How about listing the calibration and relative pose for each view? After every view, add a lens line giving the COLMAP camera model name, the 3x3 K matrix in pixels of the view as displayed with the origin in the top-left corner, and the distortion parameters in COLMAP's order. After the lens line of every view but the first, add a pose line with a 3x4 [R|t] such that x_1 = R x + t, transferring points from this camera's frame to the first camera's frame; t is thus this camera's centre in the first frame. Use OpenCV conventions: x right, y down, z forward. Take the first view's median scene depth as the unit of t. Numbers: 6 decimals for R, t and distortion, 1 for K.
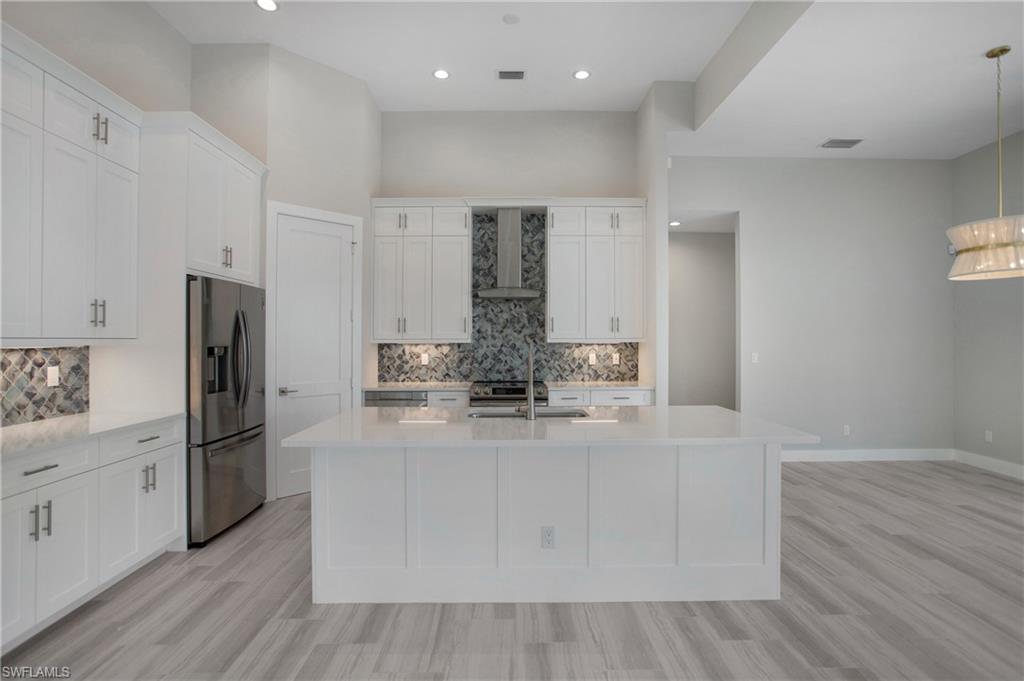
lens RADIAL K [[493.2, 0, 525.4], [0, 493.2, 332.6], [0, 0, 1]] dist [0.000533, 0.000371]
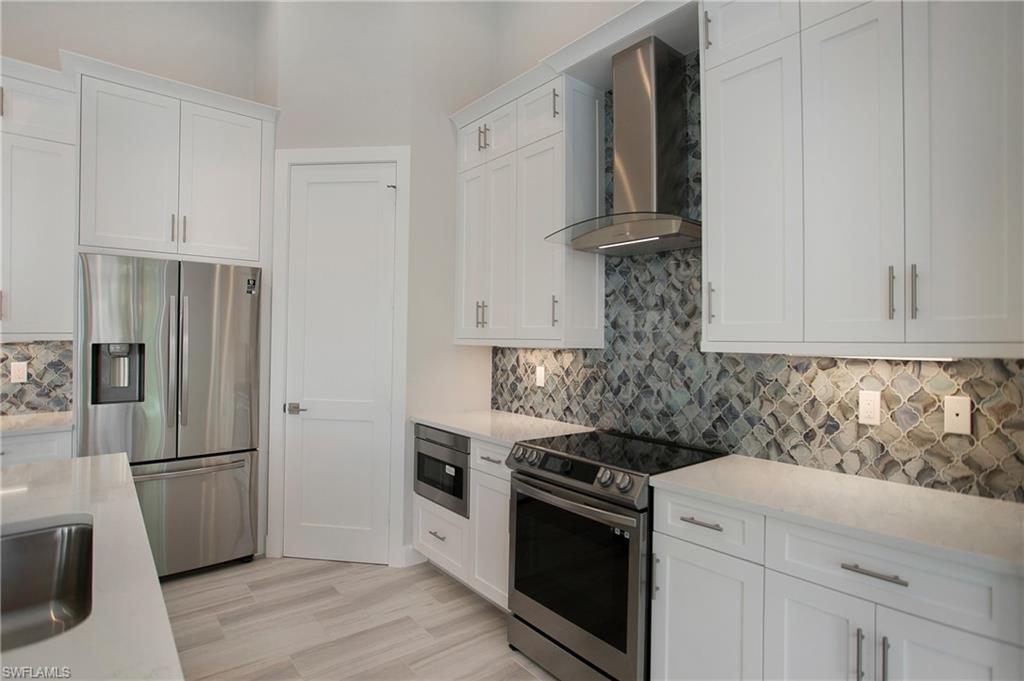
lens RADIAL K [[532.2, 0, 549.6], [0, 532.2, 313.5], [0, 0, 1]] dist [-0.128798, 0.082581]
pose [[0.642560, -0.026907, -0.765763, 0.258383], [-0.001086, 0.999350, -0.036026, 0.005071], [0.766234, 0.023981, 0.642114, 0.625221]]
